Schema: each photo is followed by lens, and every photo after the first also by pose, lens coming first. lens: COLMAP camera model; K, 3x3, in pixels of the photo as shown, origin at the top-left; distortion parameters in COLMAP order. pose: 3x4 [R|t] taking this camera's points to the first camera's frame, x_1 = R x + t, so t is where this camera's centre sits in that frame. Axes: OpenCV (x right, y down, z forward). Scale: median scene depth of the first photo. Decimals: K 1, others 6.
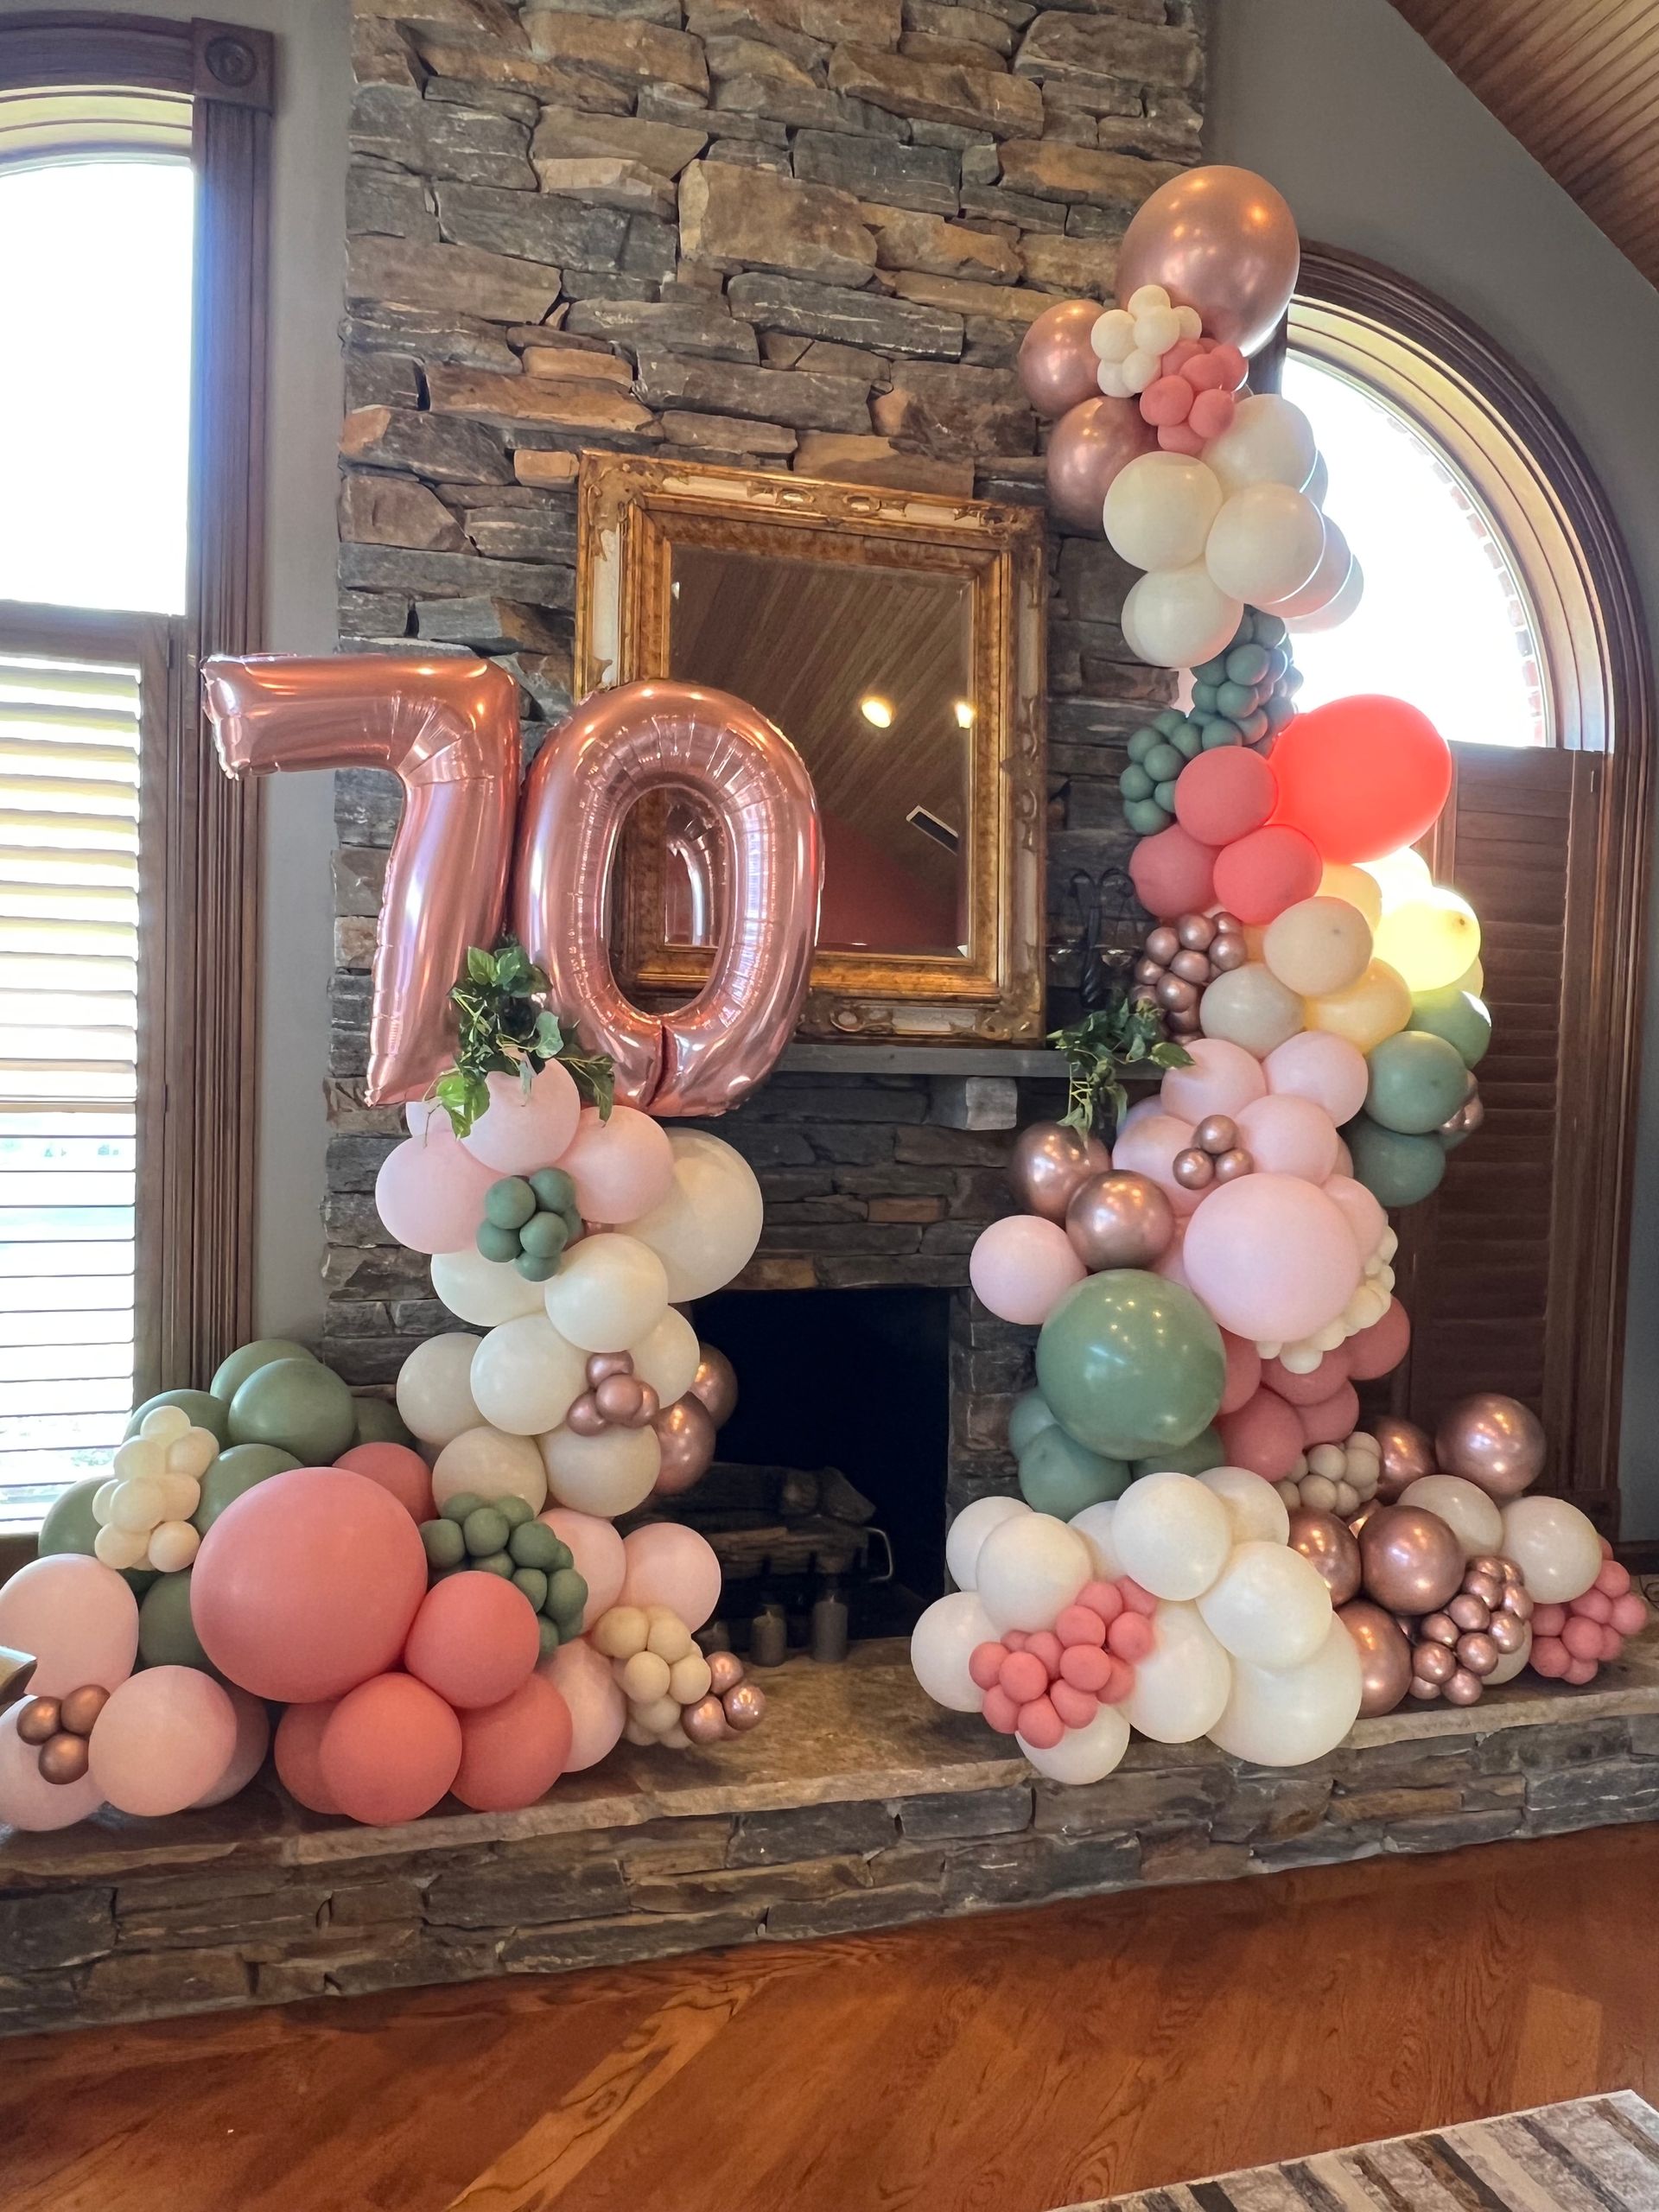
lens RADIAL K [[1533.0, 0, 831.6], [0, 1533.0, 1100.7], [0, 0, 1]] dist [-0.002046, 0.011090]
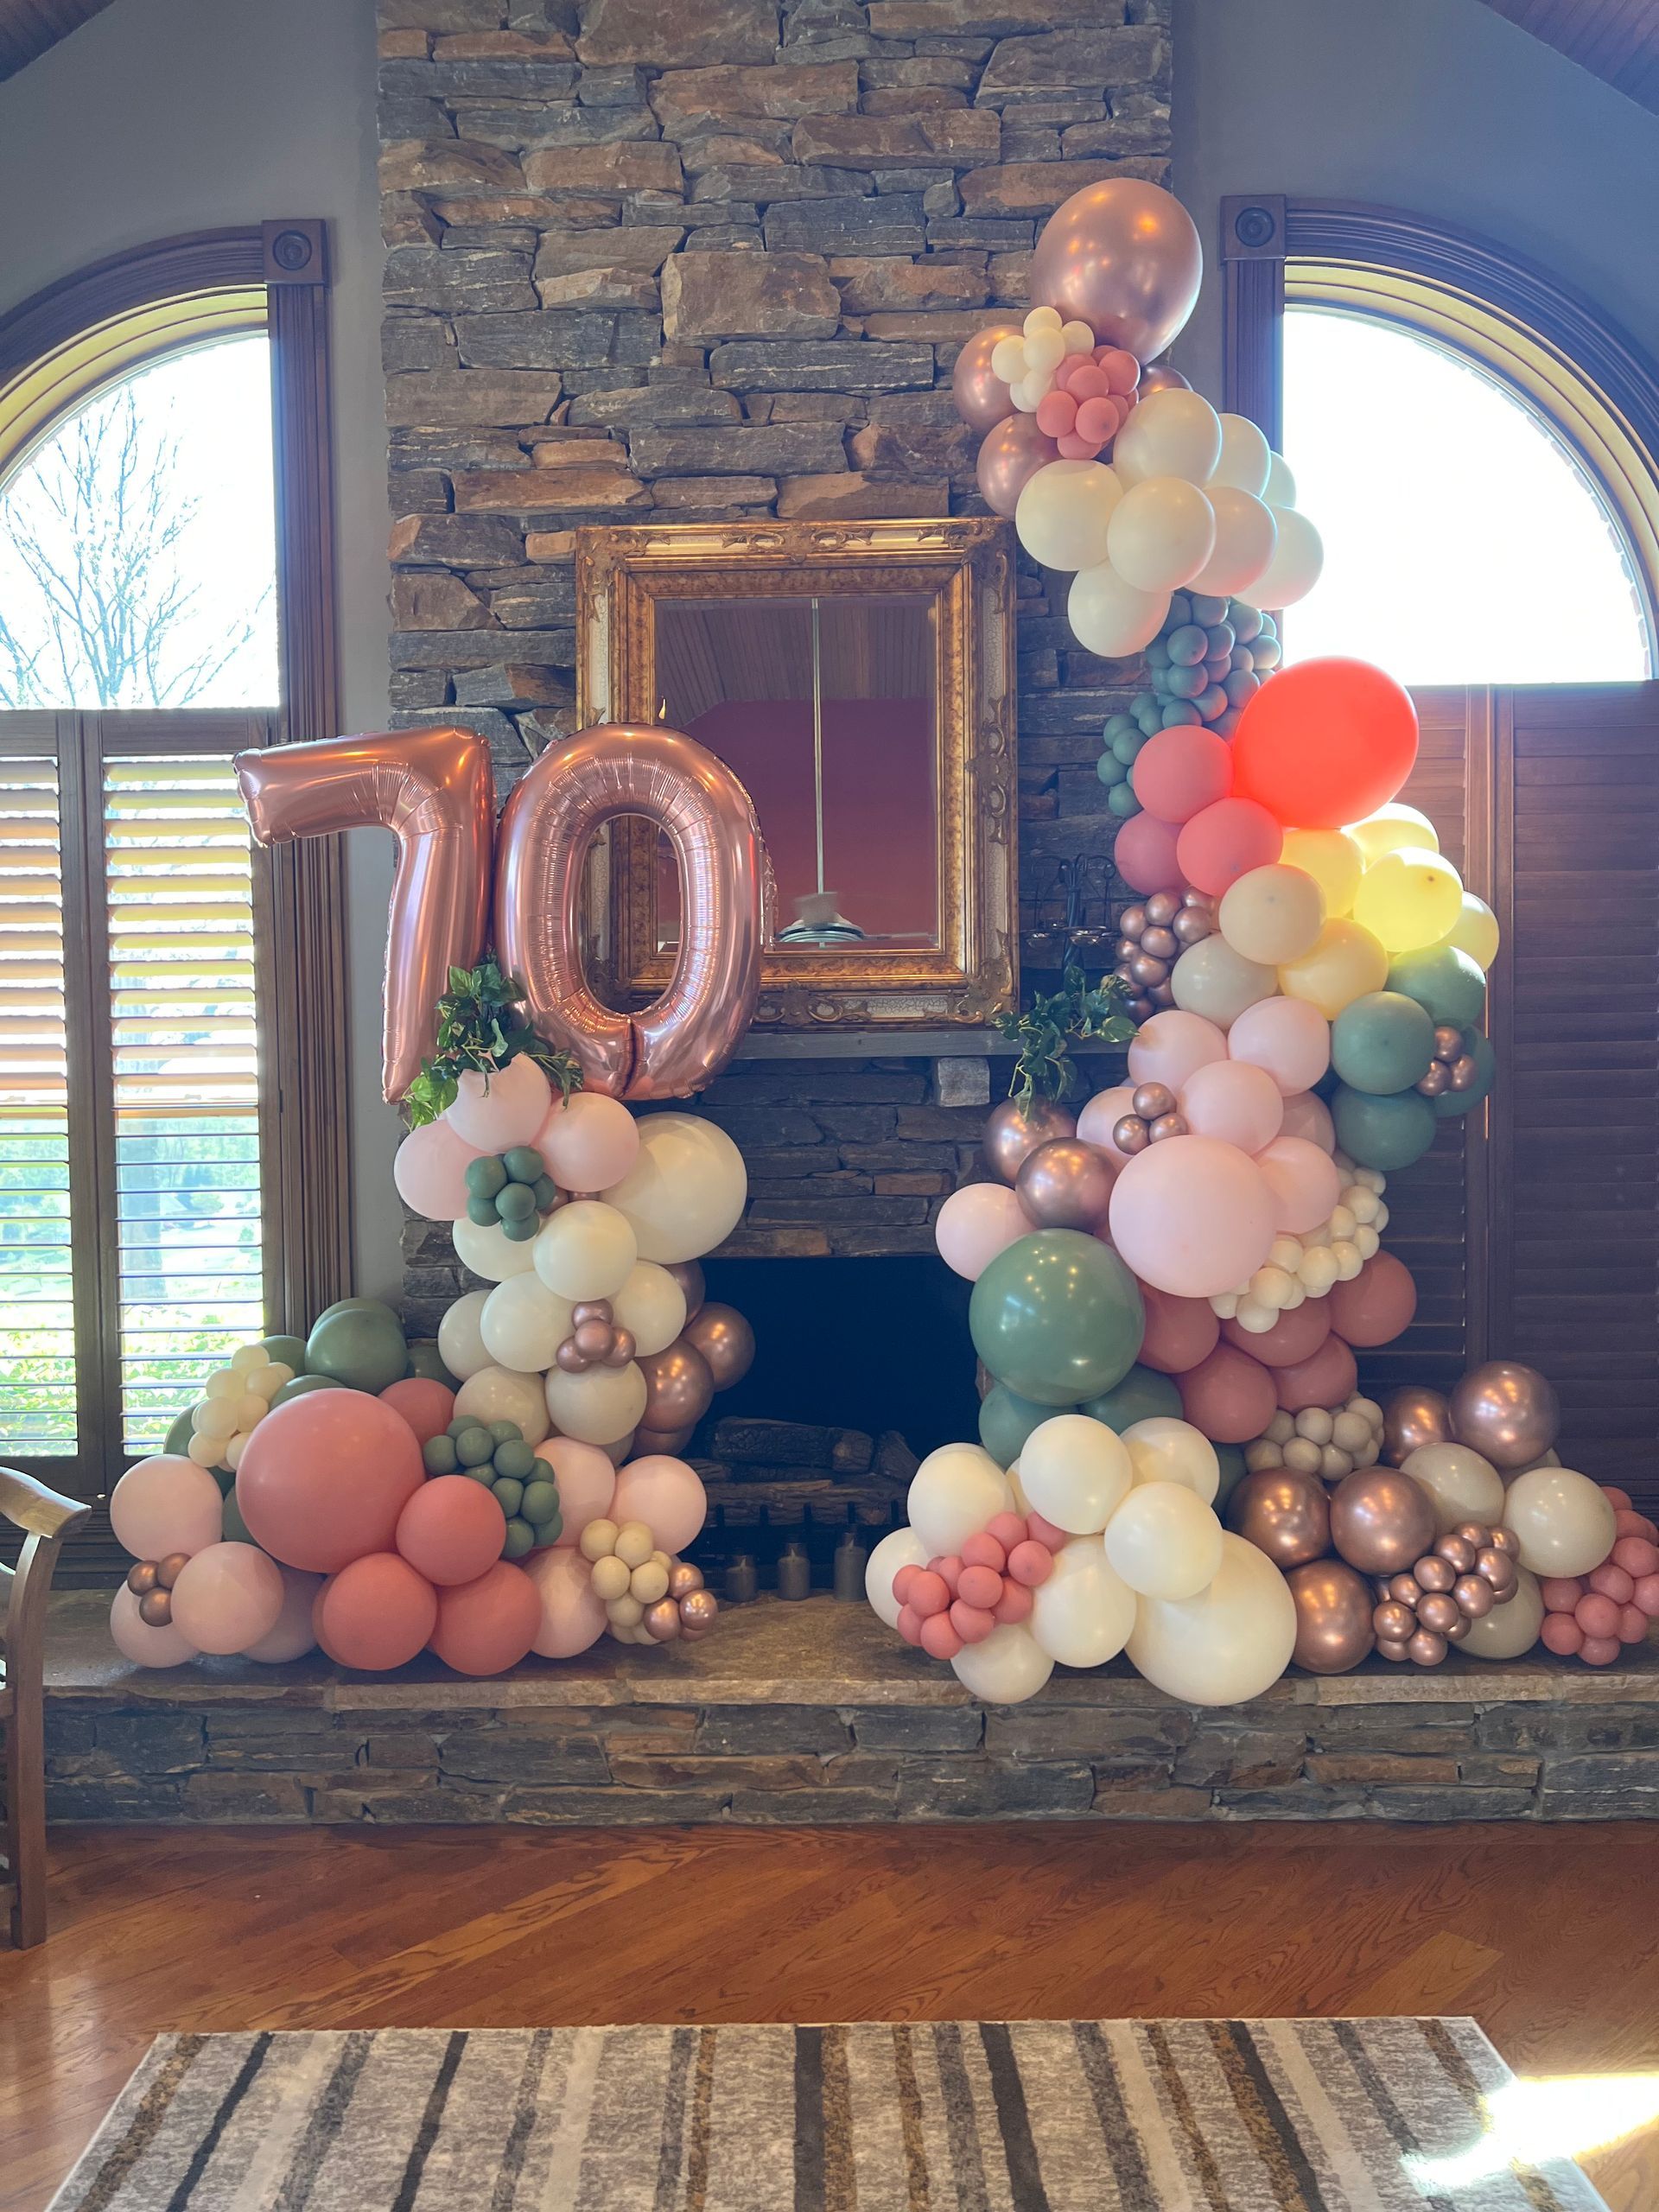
lens RADIAL K [[1707.4, 0, 829.5], [0, 1707.4, 1106.0], [0, 0, 1]] dist [0.033084, -0.007109]
pose [[0.956264, -0.034174, -0.290503, 0.376883], [0.032325, 0.999415, -0.011161, 0.030764], [0.290714, 0.001283, 0.956809, -0.178911]]
